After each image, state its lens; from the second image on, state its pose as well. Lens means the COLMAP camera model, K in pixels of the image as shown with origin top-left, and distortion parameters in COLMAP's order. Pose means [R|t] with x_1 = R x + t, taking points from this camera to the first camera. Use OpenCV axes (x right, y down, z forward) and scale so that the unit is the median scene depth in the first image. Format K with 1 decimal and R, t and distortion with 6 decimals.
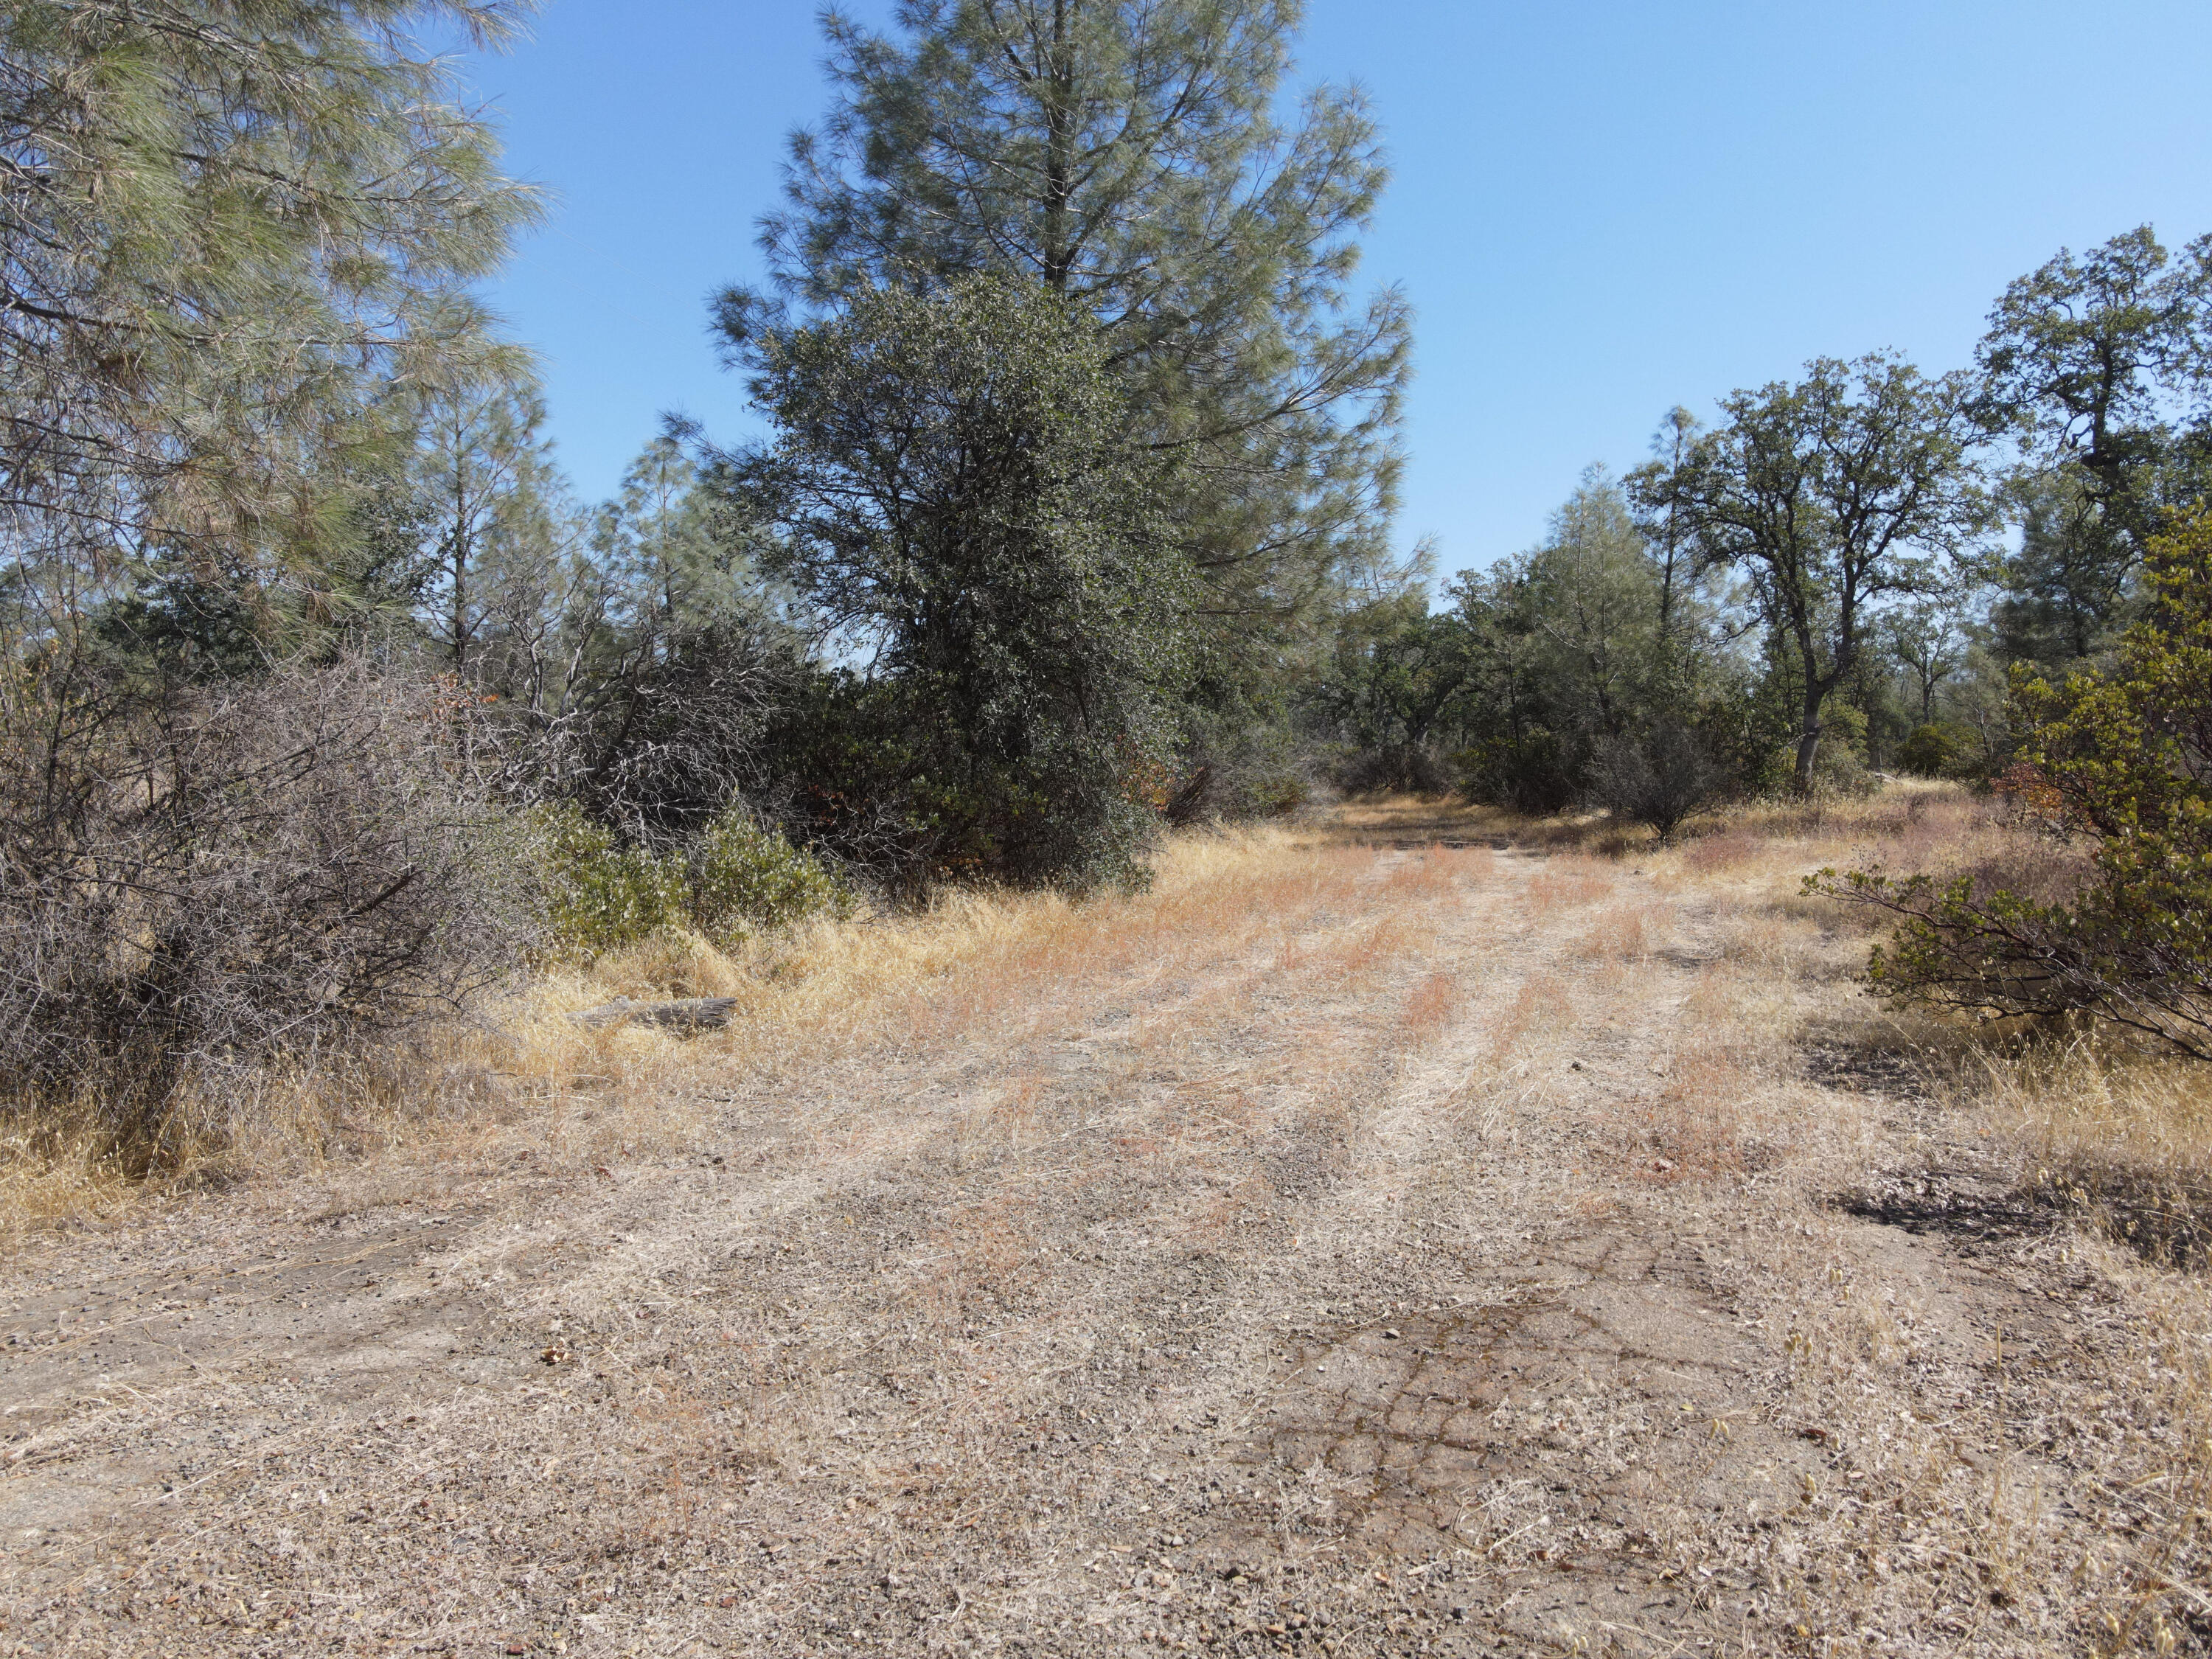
lens RADIAL K [[1541.6, 0, 1097.9], [0, 1541.6, 811.3], [0, 0, 1]] dist [0.000673, -0.000446]
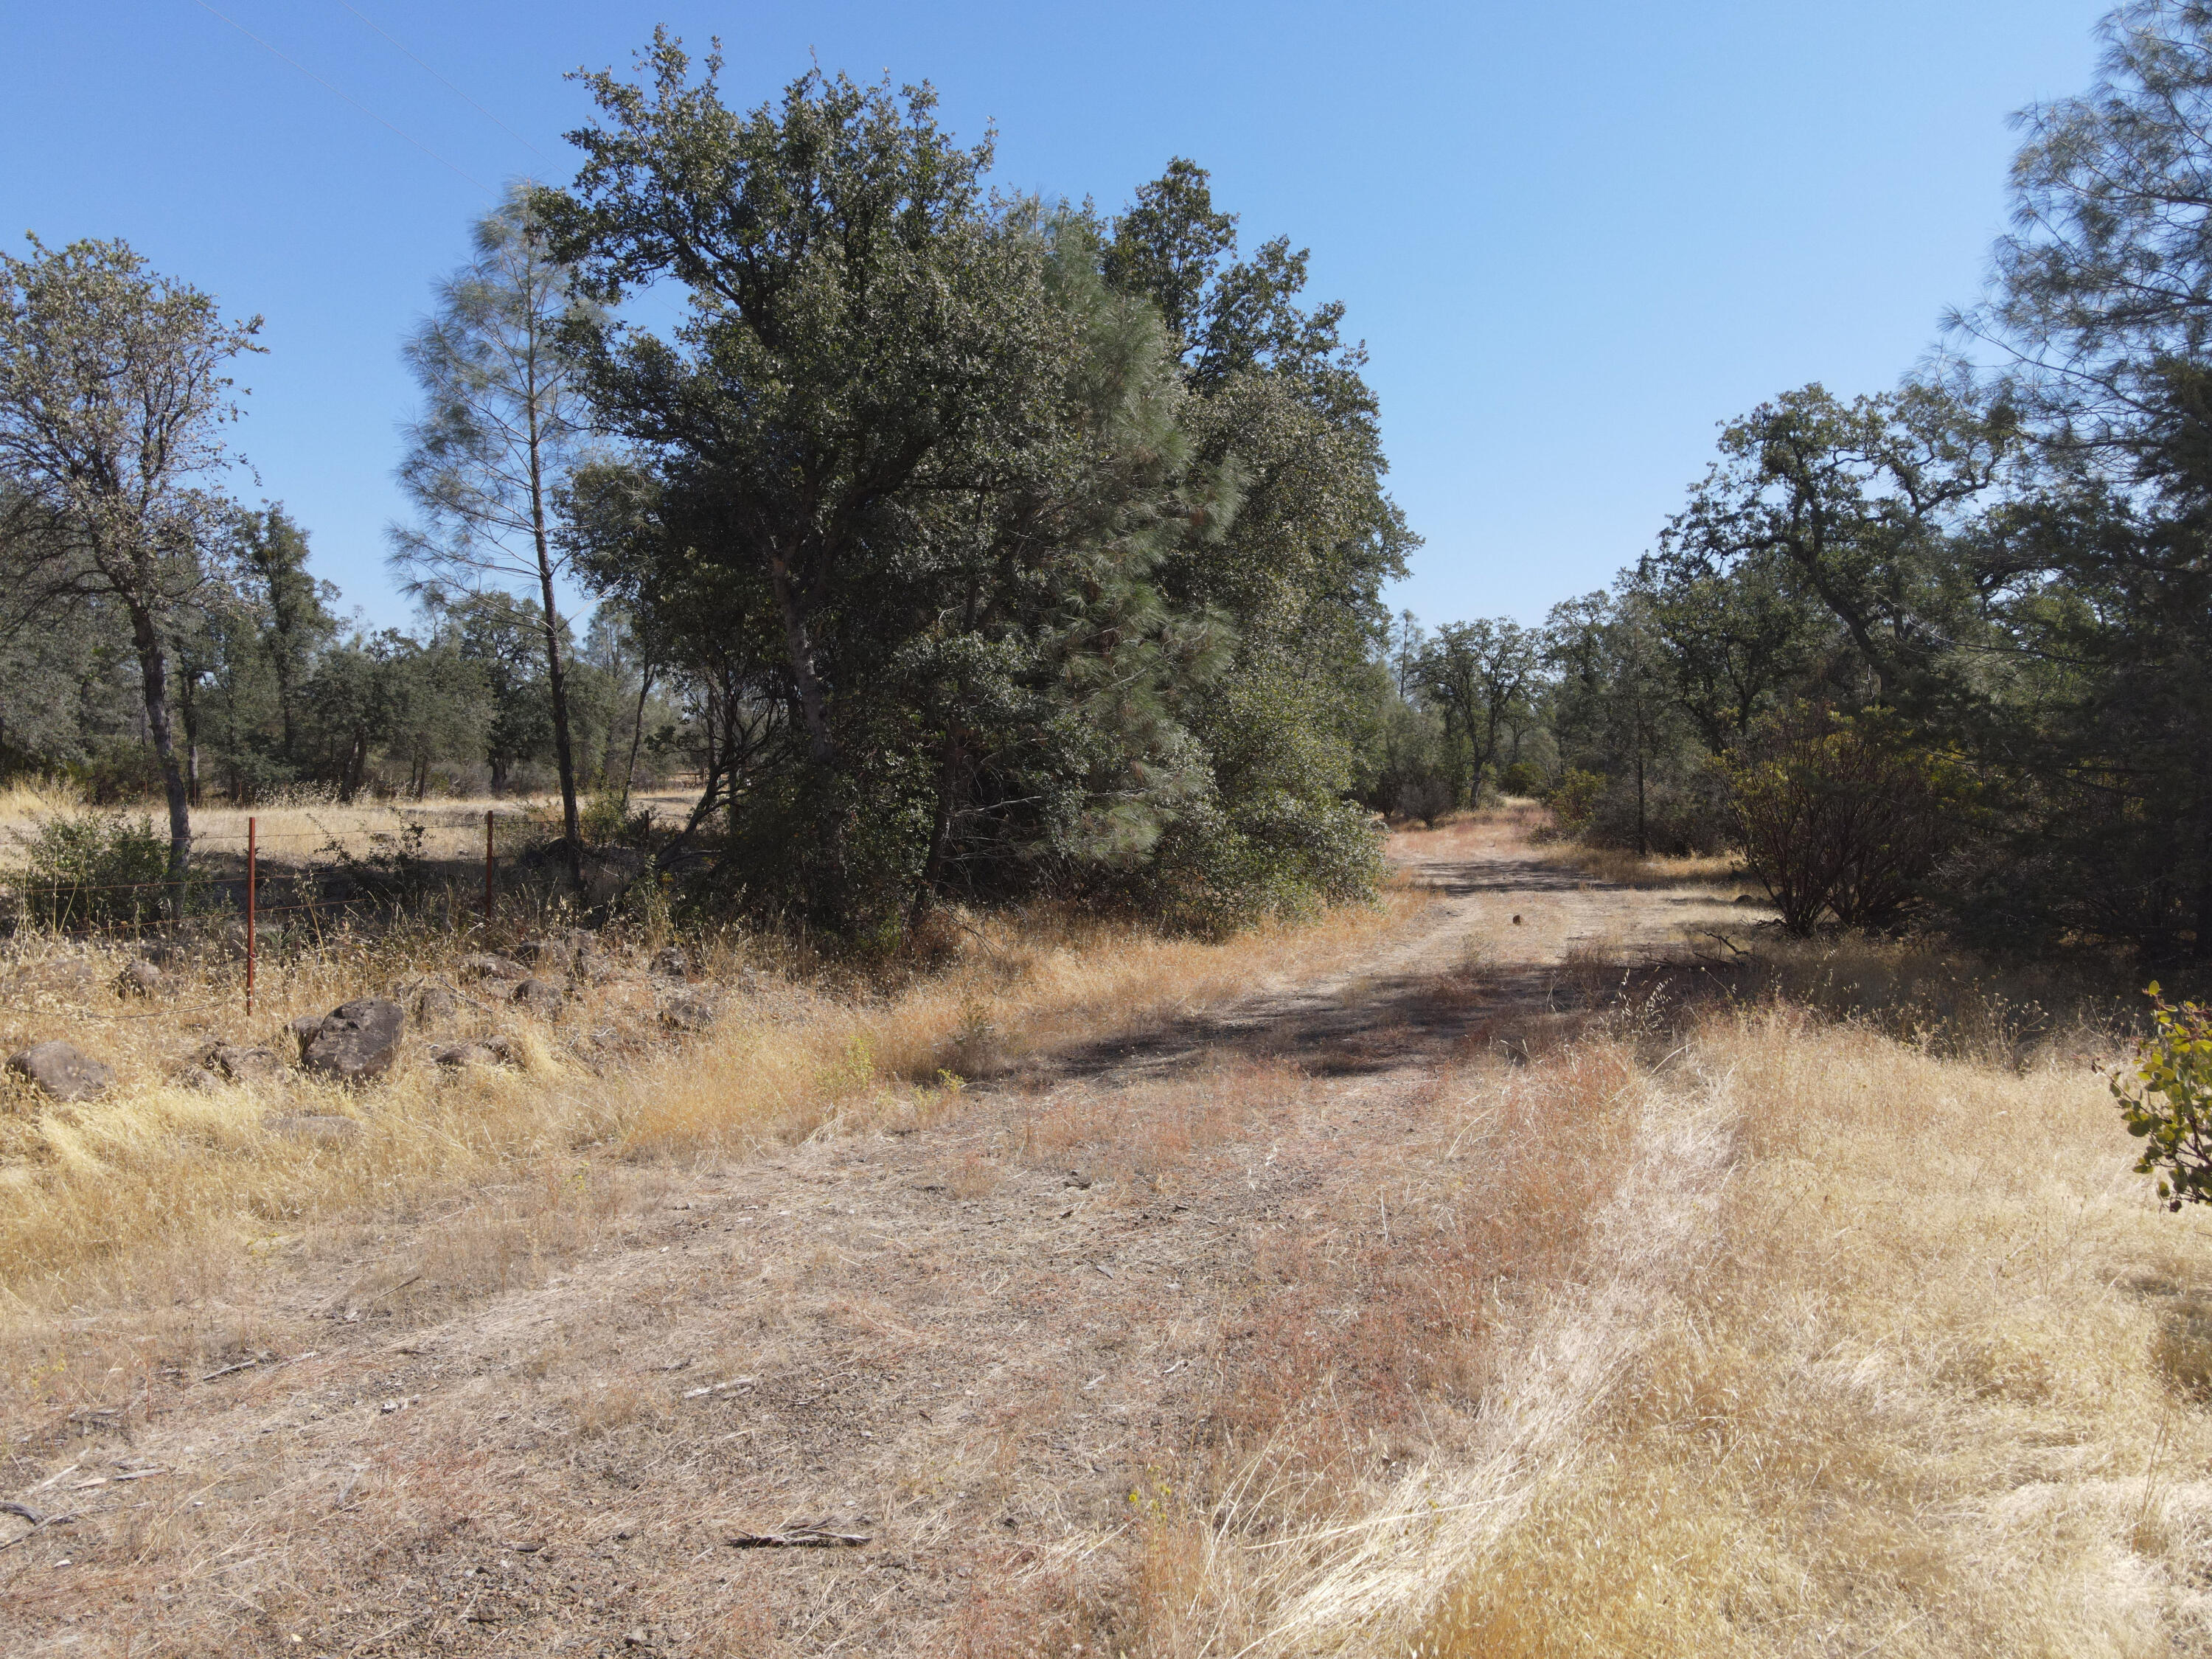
lens RADIAL K [[1541.6, 0, 1104.7], [0, 1541.6, 814.4], [0, 0, 1]] dist [0.000673, -0.000446]
pose [[0.970891, -0.016841, 0.238928, -0.575343], [0.019782, 0.999755, -0.009918, 0.009747], [-0.238702, 0.014356, 0.970987, -0.996456]]
